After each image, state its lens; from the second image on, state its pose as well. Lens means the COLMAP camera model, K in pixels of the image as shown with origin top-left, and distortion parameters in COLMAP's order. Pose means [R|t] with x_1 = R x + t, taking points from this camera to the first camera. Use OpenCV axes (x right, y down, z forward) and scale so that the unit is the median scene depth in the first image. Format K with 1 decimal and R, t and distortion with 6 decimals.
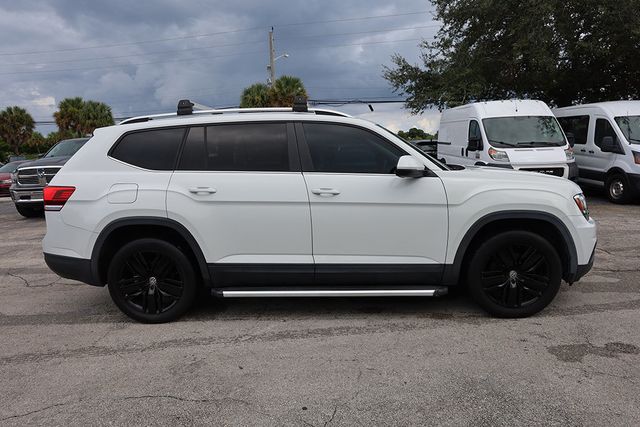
lens RADIAL K [[434.8, 0, 319.3], [0, 434.8, 214.7], [0, 0, 1]] dist [0.000823, 0.000878]
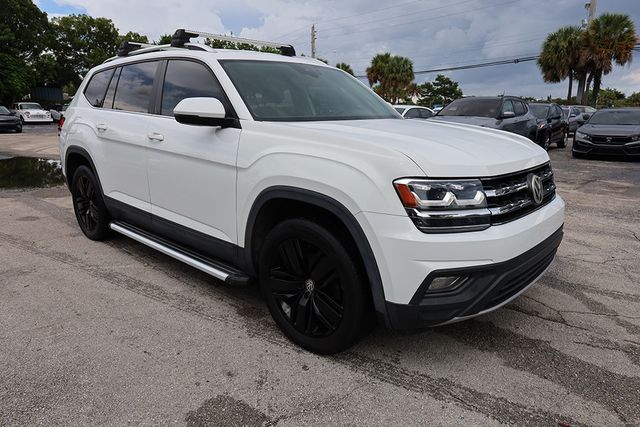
lens RADIAL K [[434.8, 0, 323.0], [0, 434.8, 211.3], [0, 0, 1]] dist [0.000823, 0.000878]
pose [[0.770243, 0.180100, -0.611793, 0.300942], [-0.123902, 0.983278, 0.133466, -0.022462], [0.625599, -0.026999, 0.779677, 0.178674]]
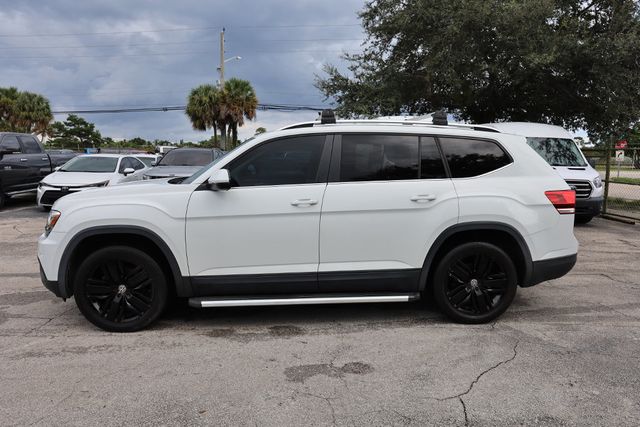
lens RADIAL K [[434.8, 0, 324.0], [0, 434.8, 220.3], [0, 0, 1]] dist [0.000823, 0.000878]
pose [[0.994761, 0.030978, 0.097426, 0.151623], [-0.030956, 0.999519, -0.001728, -0.010412], [-0.097432, -0.001297, 0.995241, -0.001504]]
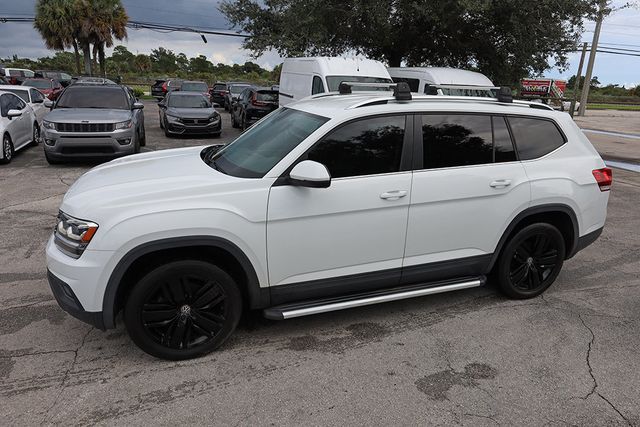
lens RADIAL K [[434.8, 0, 324.6], [0, 434.8, 213.8], [0, 0, 1]] dist [0.000823, 0.000878]
pose [[0.928028, -0.040107, 0.370345, 0.002198], [-0.013224, 0.990013, 0.140353, -0.055903], [-0.372275, -0.135149, 0.918230, 0.077790]]
